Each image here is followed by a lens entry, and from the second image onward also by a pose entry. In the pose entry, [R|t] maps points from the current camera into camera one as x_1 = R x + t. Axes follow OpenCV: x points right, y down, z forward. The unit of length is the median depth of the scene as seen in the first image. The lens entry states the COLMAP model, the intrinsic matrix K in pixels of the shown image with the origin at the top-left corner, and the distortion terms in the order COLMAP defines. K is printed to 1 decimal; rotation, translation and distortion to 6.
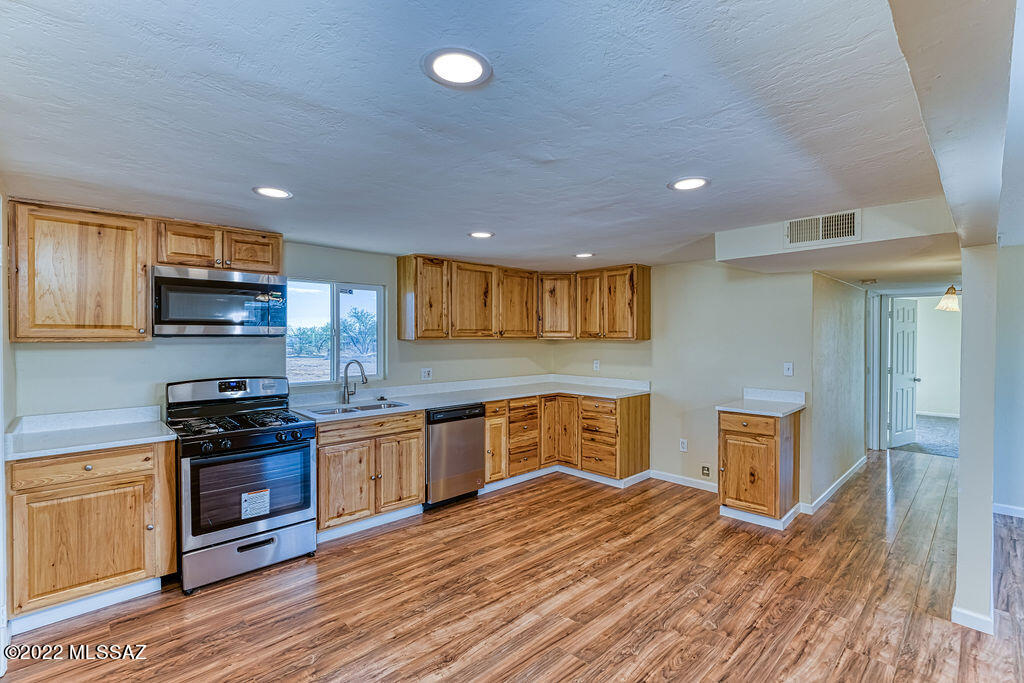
lens RADIAL K [[470.6, 0, 511.1], [0, 470.6, 341.8], [0, 0, 1]] dist [-0.004156, 0.000517]
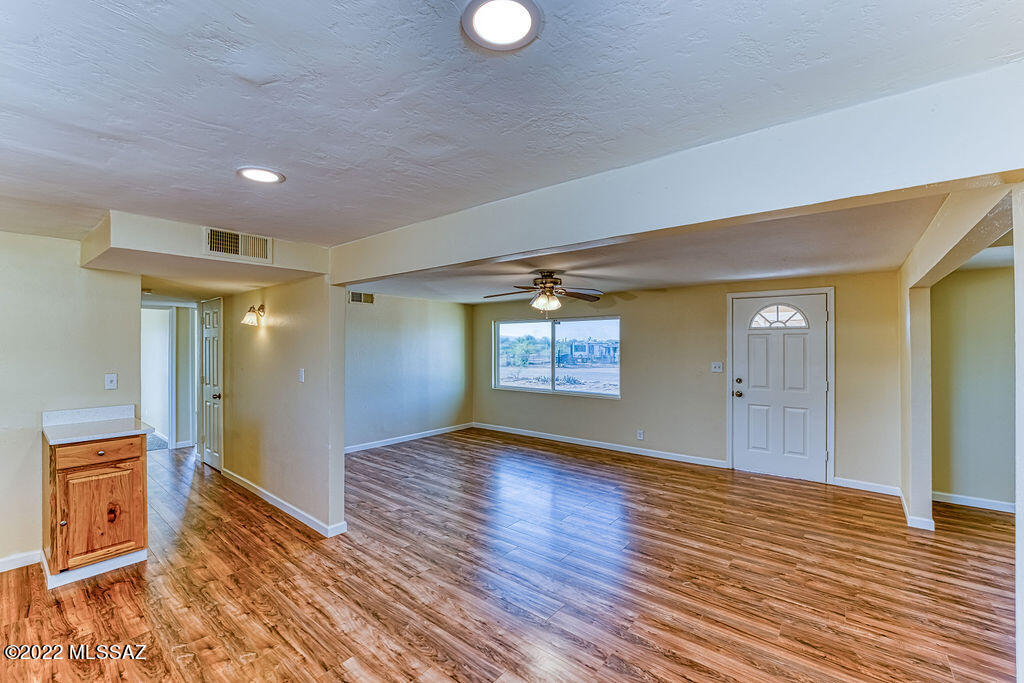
lens RADIAL K [[423.8, 0, 526.6], [0, 423.8, 346.6], [0, 0, 1]] dist [-0.006646, 0.000159]
pose [[-0.144959, -0.000452, 0.989438, -0.222105], [0.002436, 0.999997, 0.000813, -0.002958], [-0.989435, 0.002528, -0.144958, 0.270166]]
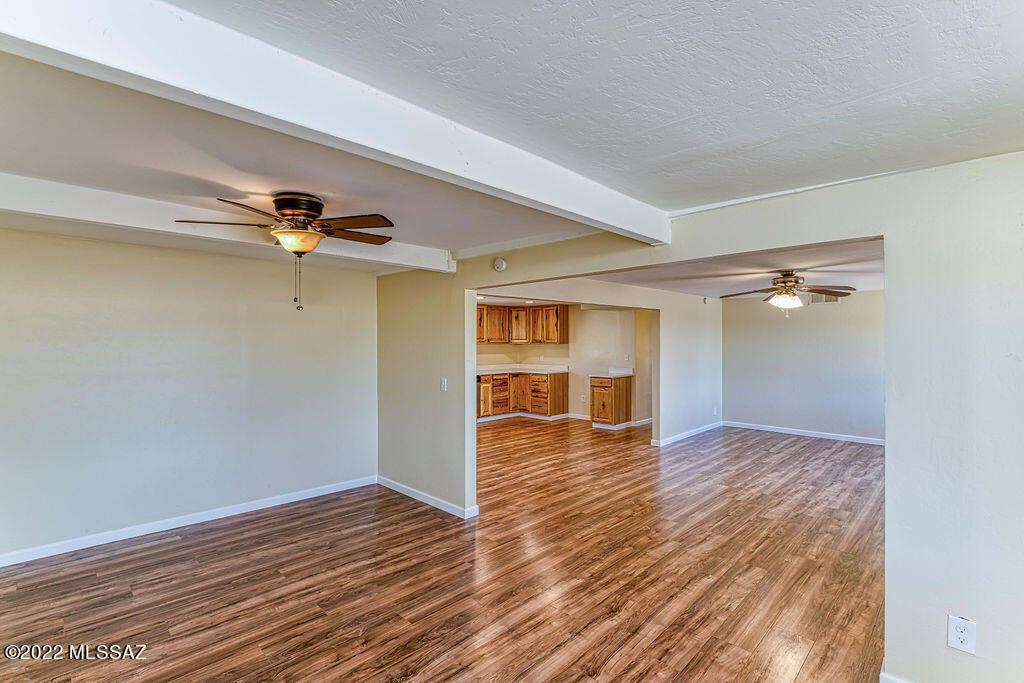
lens RADIAL K [[459.4, 0, 511.7], [0, 459.4, 342.7], [0, 0, 1]] dist [-0.014027, -0.000121]
pose [[0.999727, -0.002048, 0.023269, 0.029525], [0.002137, 0.999990, -0.003807, -0.002154], [-0.023261, 0.003856, 0.999722, -0.866095]]
